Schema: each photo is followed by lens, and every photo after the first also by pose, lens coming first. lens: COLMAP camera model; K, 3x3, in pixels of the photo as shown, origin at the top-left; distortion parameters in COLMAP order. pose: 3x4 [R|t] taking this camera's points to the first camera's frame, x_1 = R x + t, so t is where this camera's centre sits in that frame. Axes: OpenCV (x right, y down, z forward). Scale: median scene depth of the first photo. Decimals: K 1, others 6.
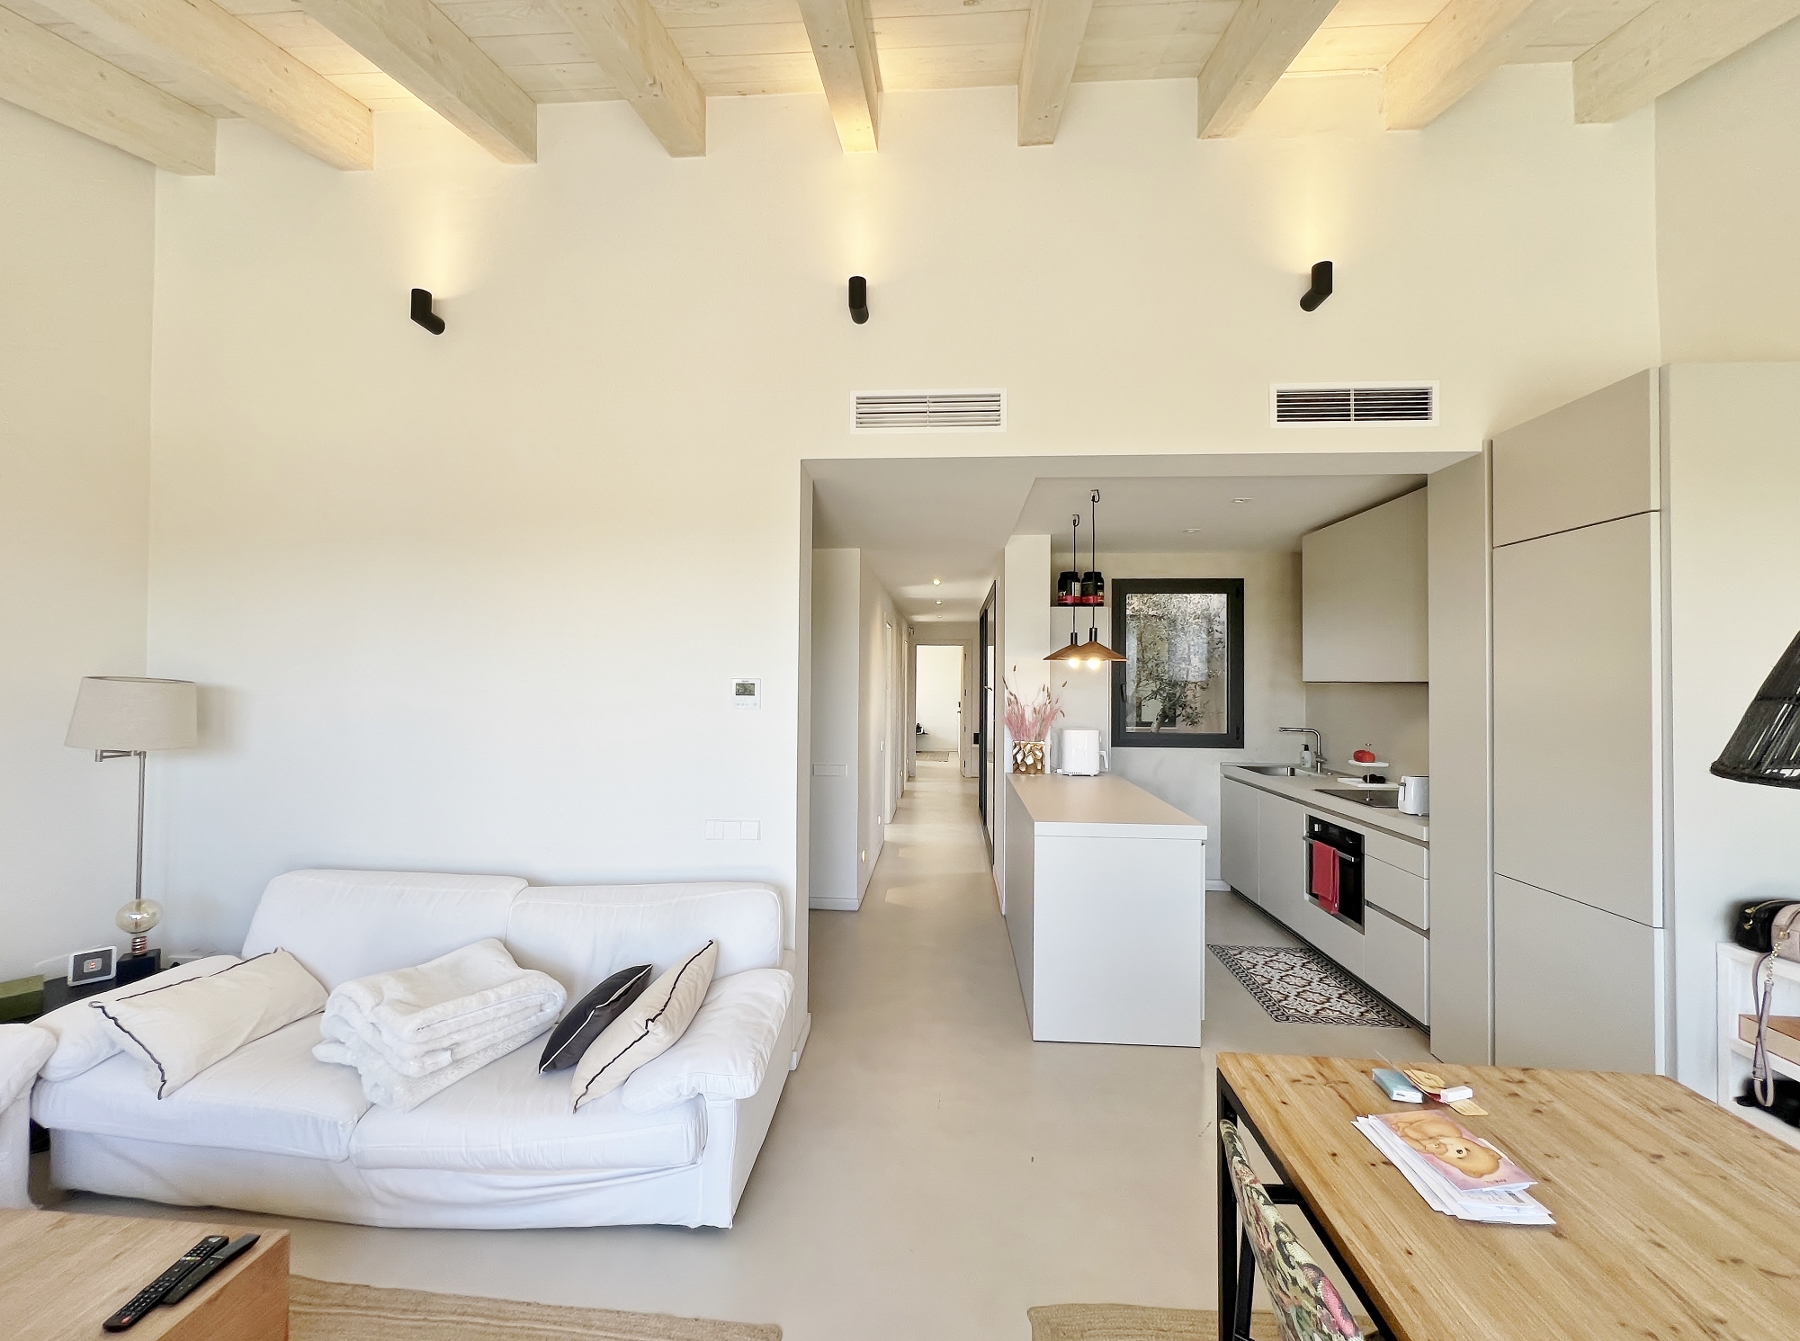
lens RADIAL K [[727.2, 0, 900.9], [0, 727.2, 668.4], [0, 0, 1]] dist [-0.002136, -0.000378]
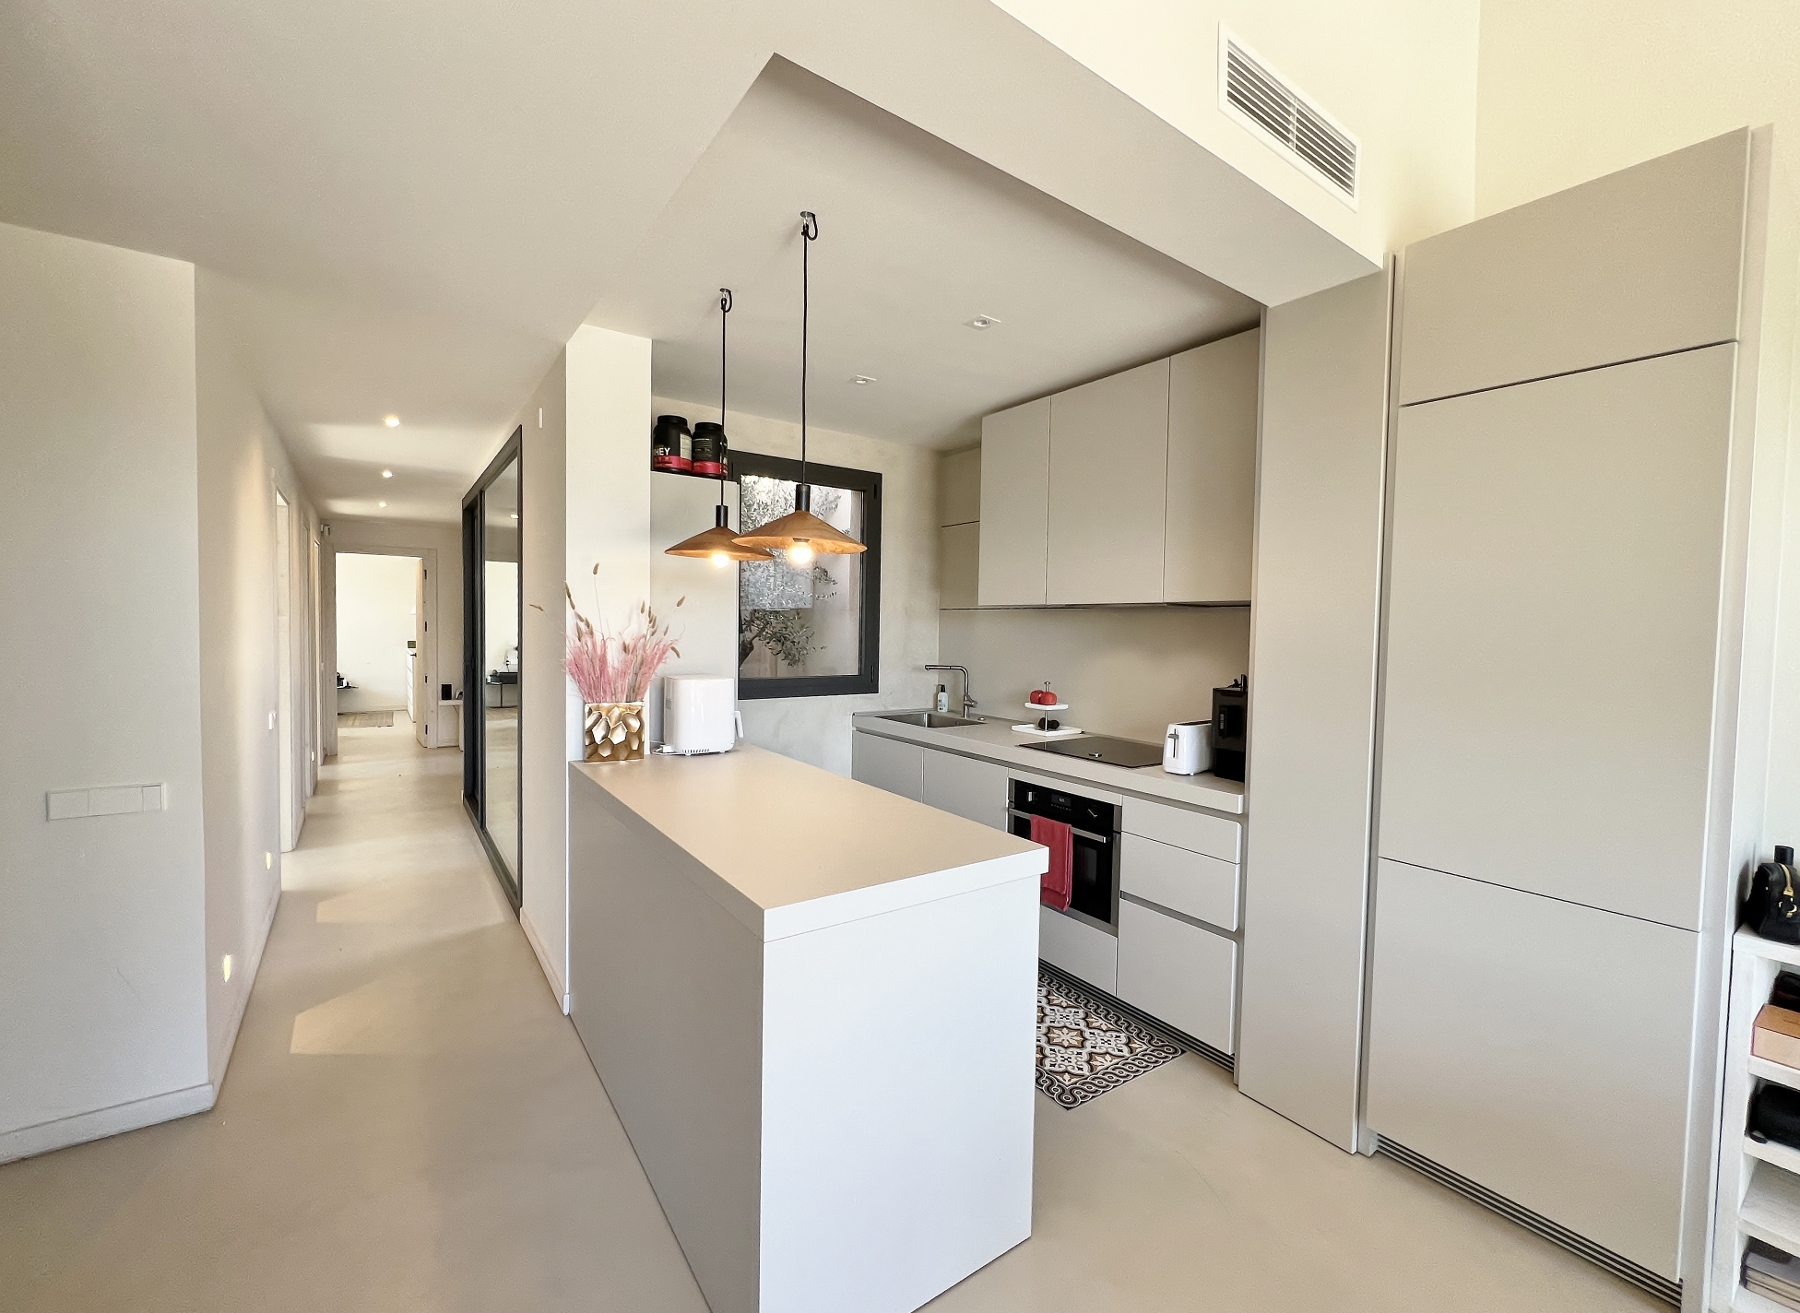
lens RADIAL K [[741.8, 0, 900.0], [0, 741.8, 656.5], [0, 0, 1]] dist [-0.002631, -0.000276]
pose [[0.776319, -0.019794, 0.630029, -0.013391], [-0.021837, 0.998062, 0.058265, 0.026672], [-0.629961, -0.058990, 0.774383, 0.419787]]
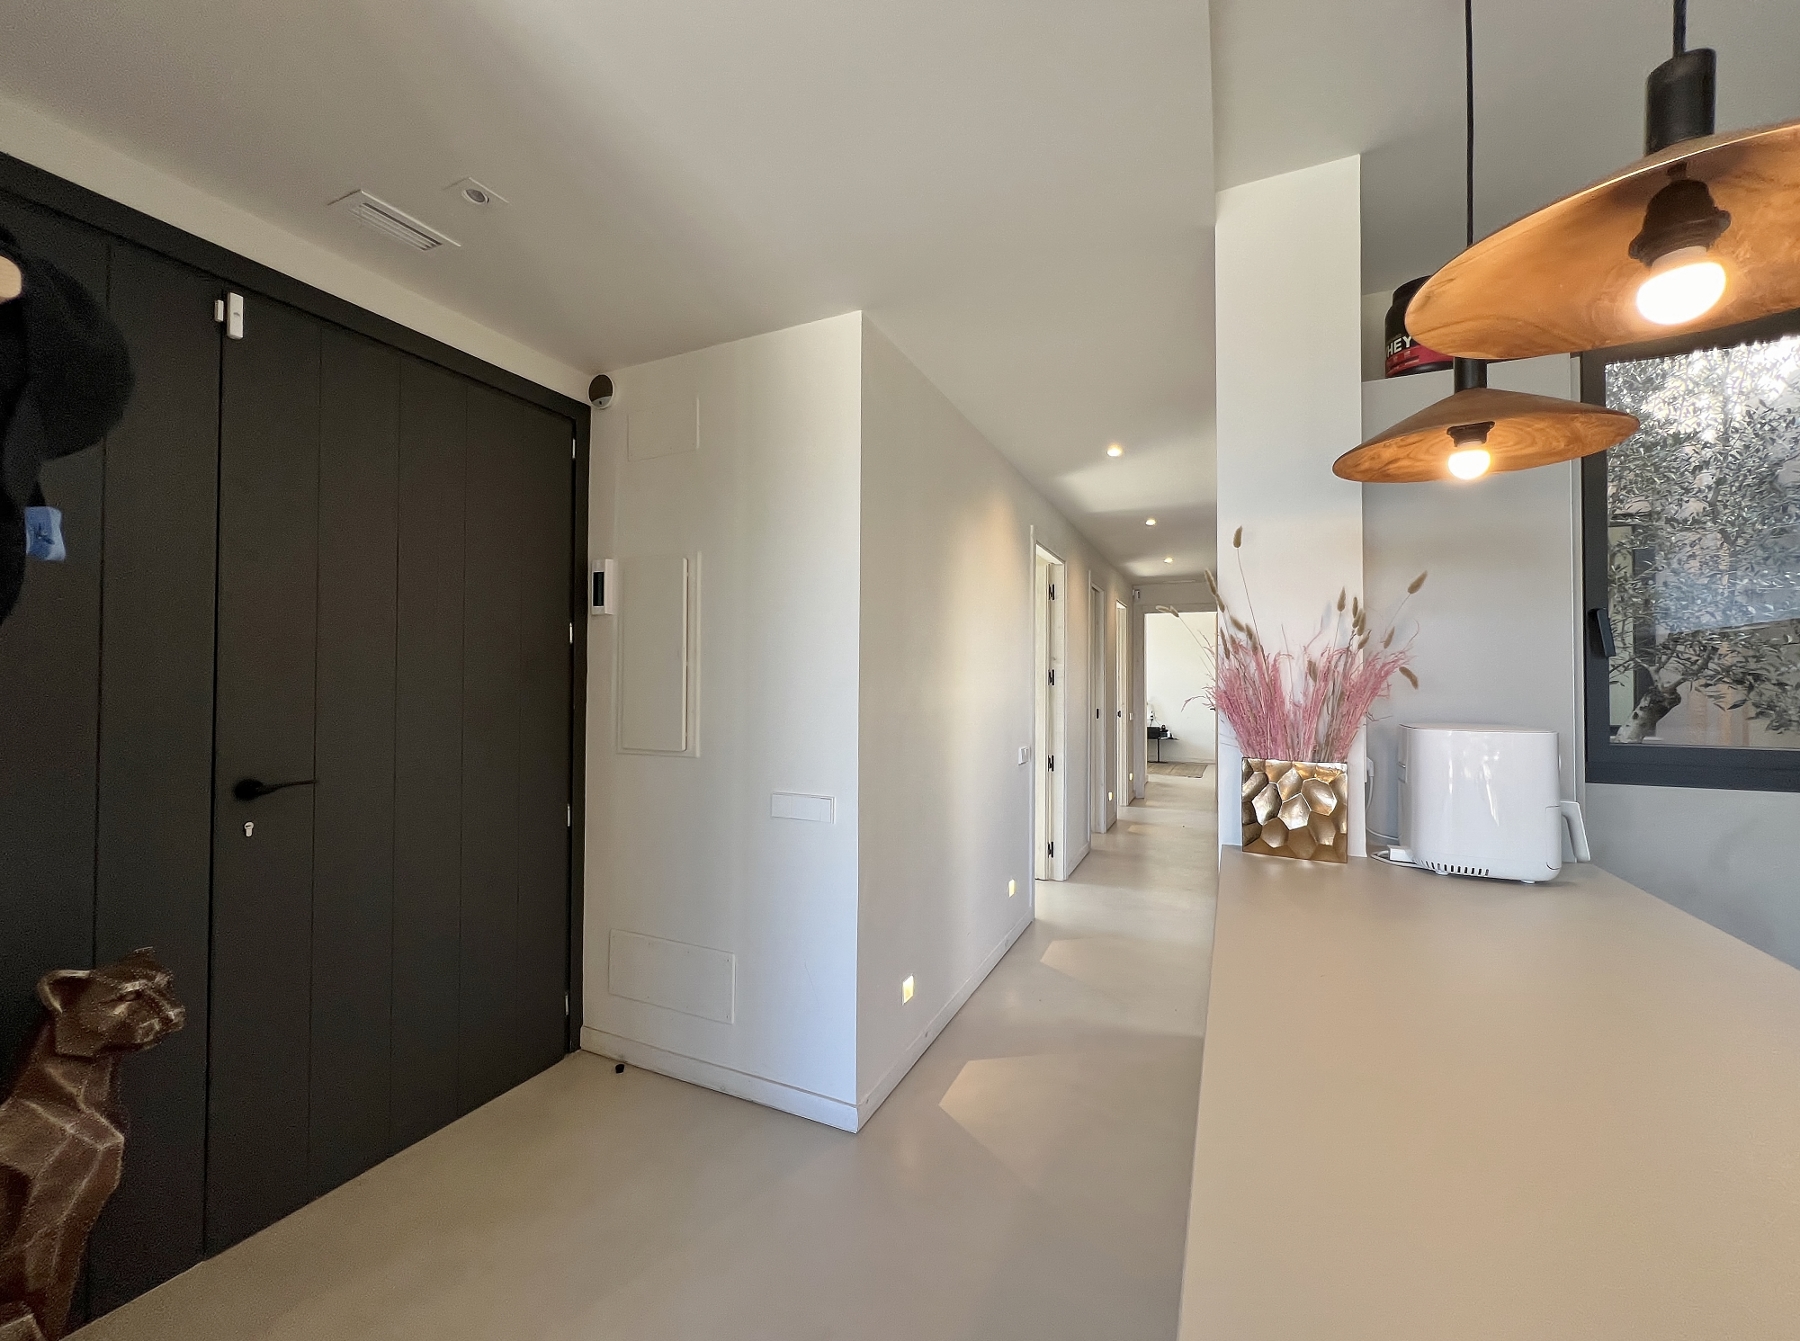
lens RADIAL K [[727.2, 0, 900.9], [0, 727.2, 668.4], [0, 0, 1]] dist [-0.002136, -0.000378]
pose [[0.934909, -0.008835, -0.354777, 0.125415], [0.007670, 0.999960, -0.004689, 0.057426], [0.354804, 0.001663, 0.934939, 0.617444]]
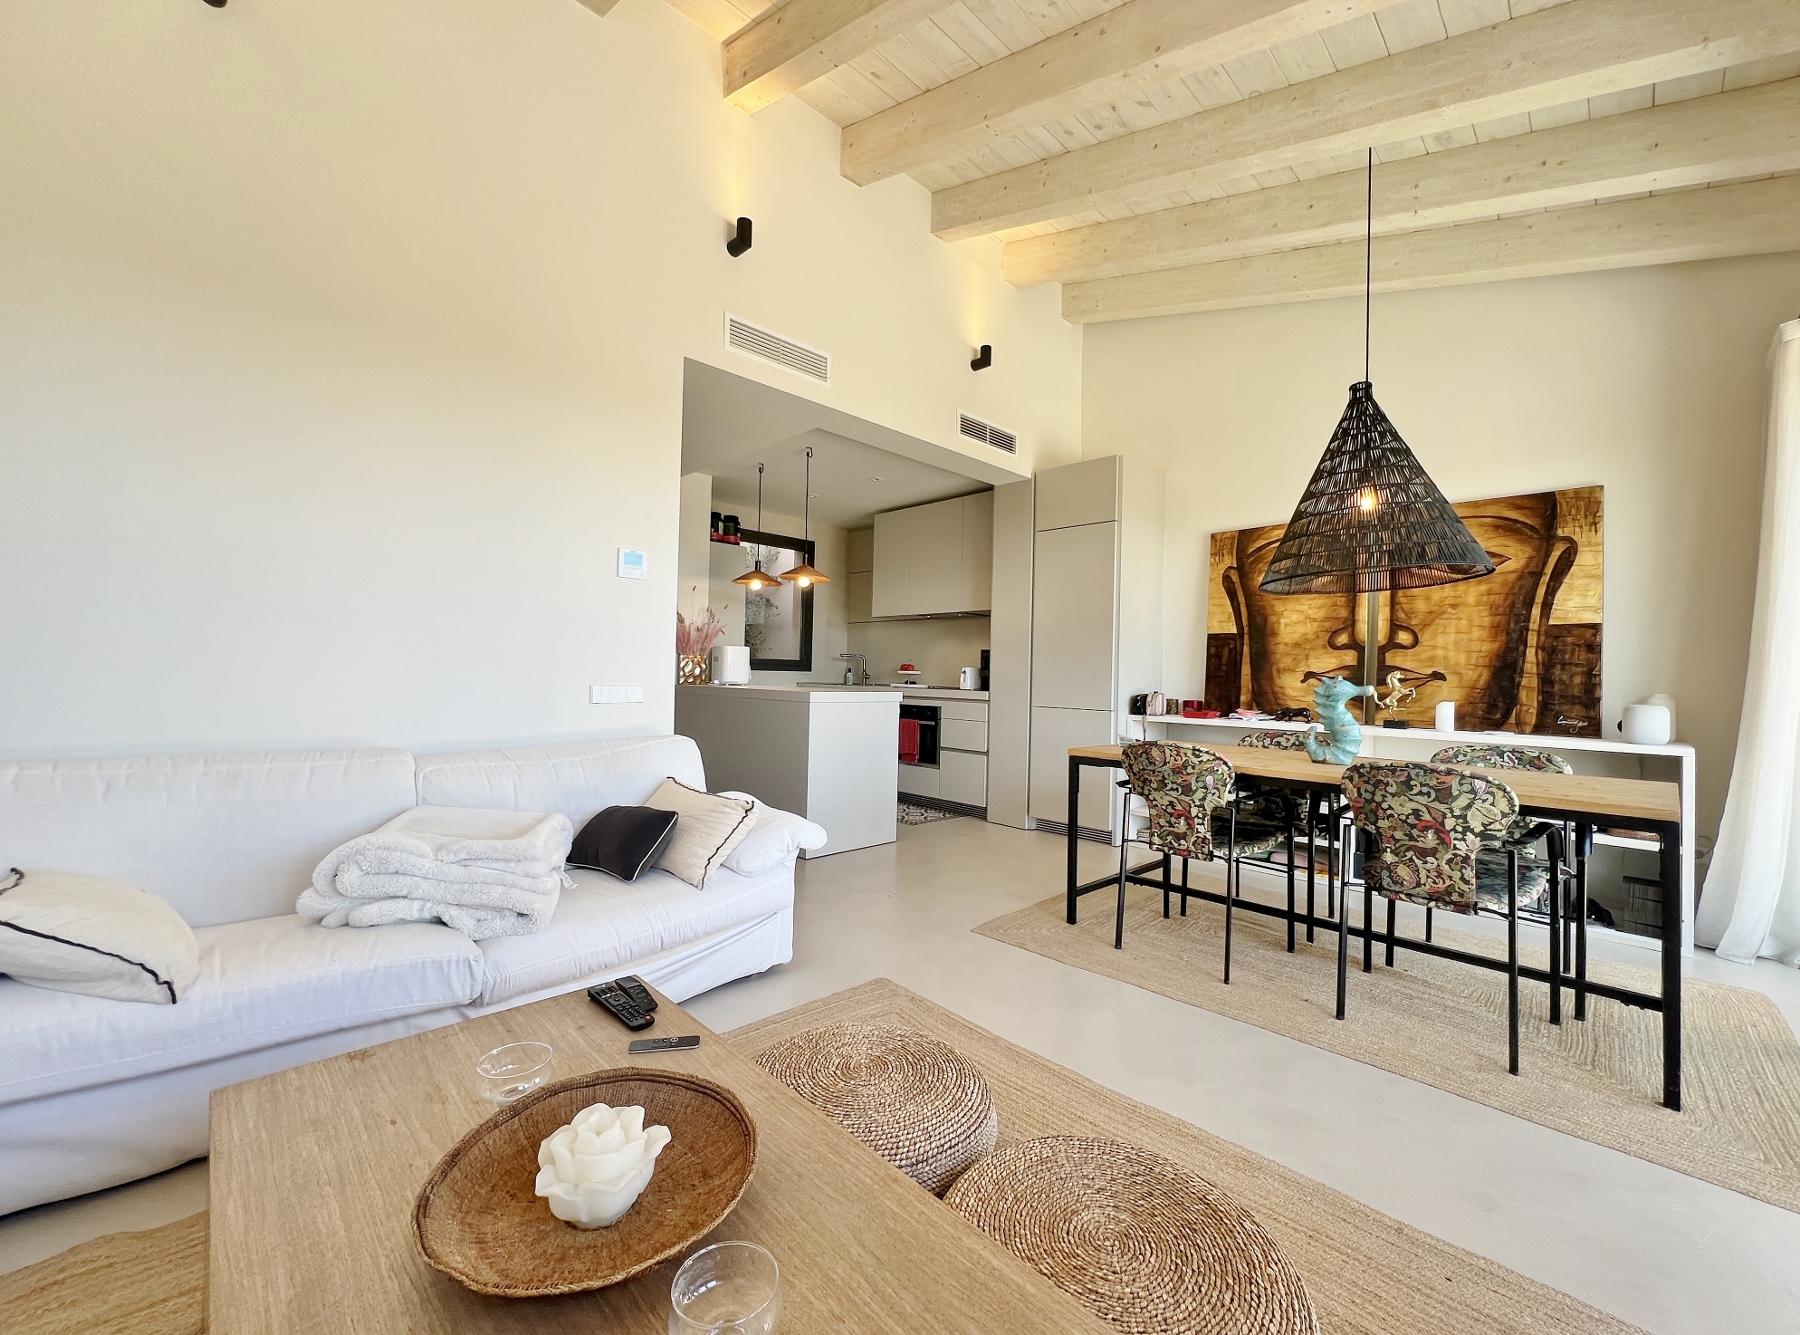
lens RADIAL K [[727.2, 0, 900.9], [0, 727.2, 665.4], [0, 0, 1]] dist [-0.002136, -0.000378]
pose [[0.667192, 0.016570, 0.744701, -0.450265], [-0.029594, 0.999553, 0.004273, 0.101694], [-0.744297, -0.024890, 0.667385, 0.007087]]
